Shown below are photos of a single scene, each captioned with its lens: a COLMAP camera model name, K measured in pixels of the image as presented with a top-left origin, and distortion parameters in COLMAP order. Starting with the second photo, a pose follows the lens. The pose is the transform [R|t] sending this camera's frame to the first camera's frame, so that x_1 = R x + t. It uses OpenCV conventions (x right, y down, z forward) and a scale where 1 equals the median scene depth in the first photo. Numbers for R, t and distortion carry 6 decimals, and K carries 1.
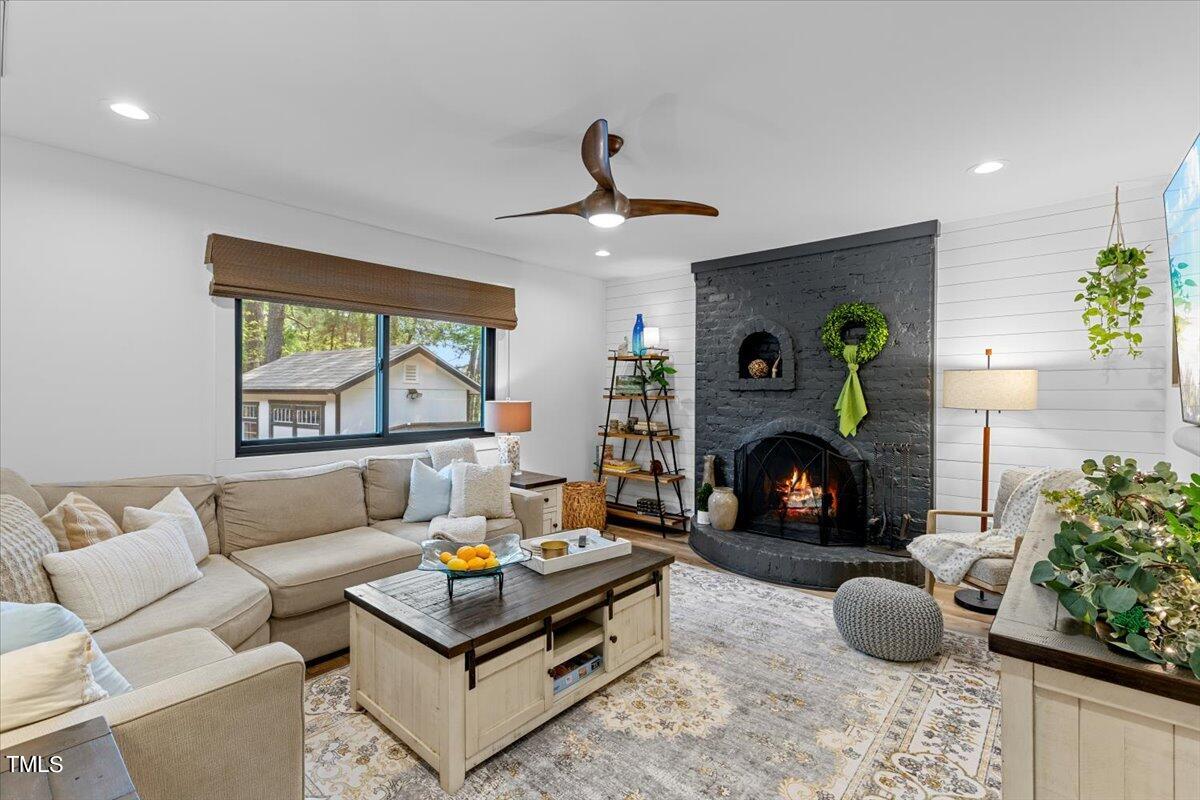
lens RADIAL K [[538.7, 0, 603.5], [0, 538.7, 396.6], [0, 0, 1]] dist [0.006685, -0.001130]
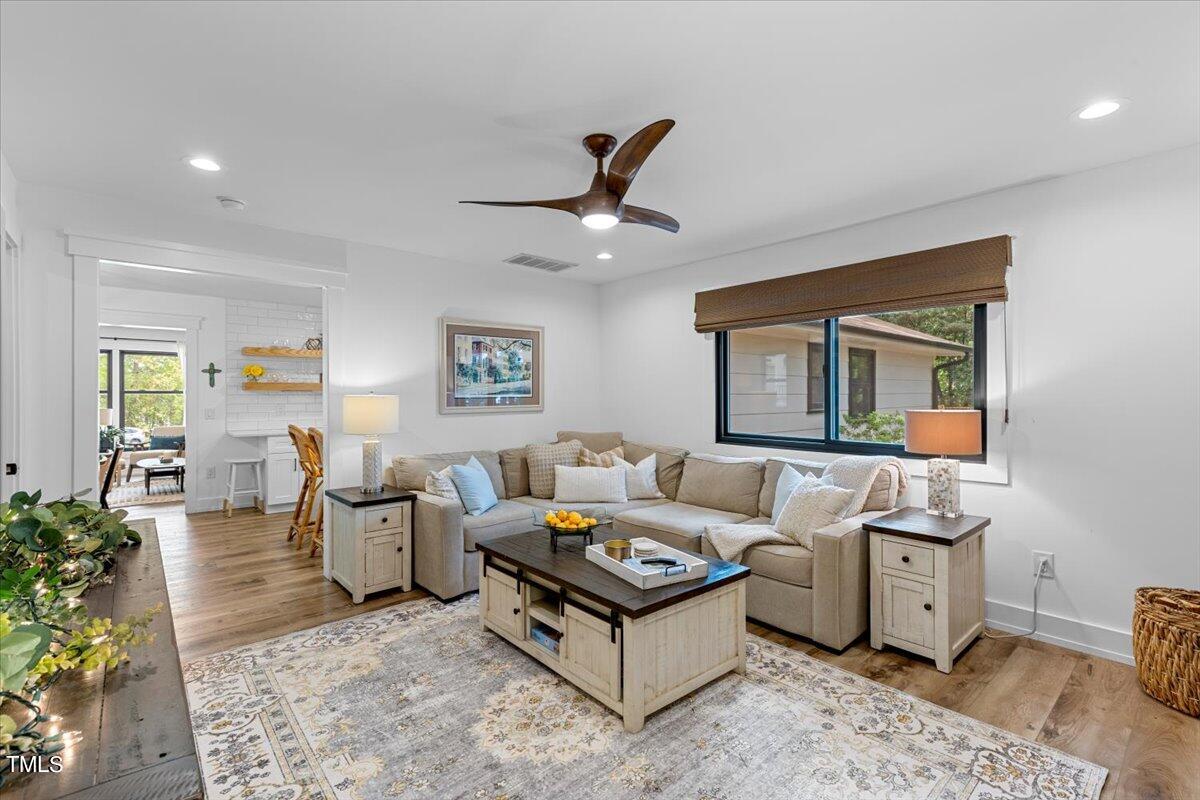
lens RADIAL K [[538.9, 0, 603.5], [0, 538.9, 379.9], [0, 0, 1]] dist [0.015673, 0.000491]
pose [[-0.137695, -0.027101, -0.990104, 1.068427], [-0.007280, 0.999626, -0.026349, -0.018276], [0.990448, 0.003580, -0.137841, 1.237297]]
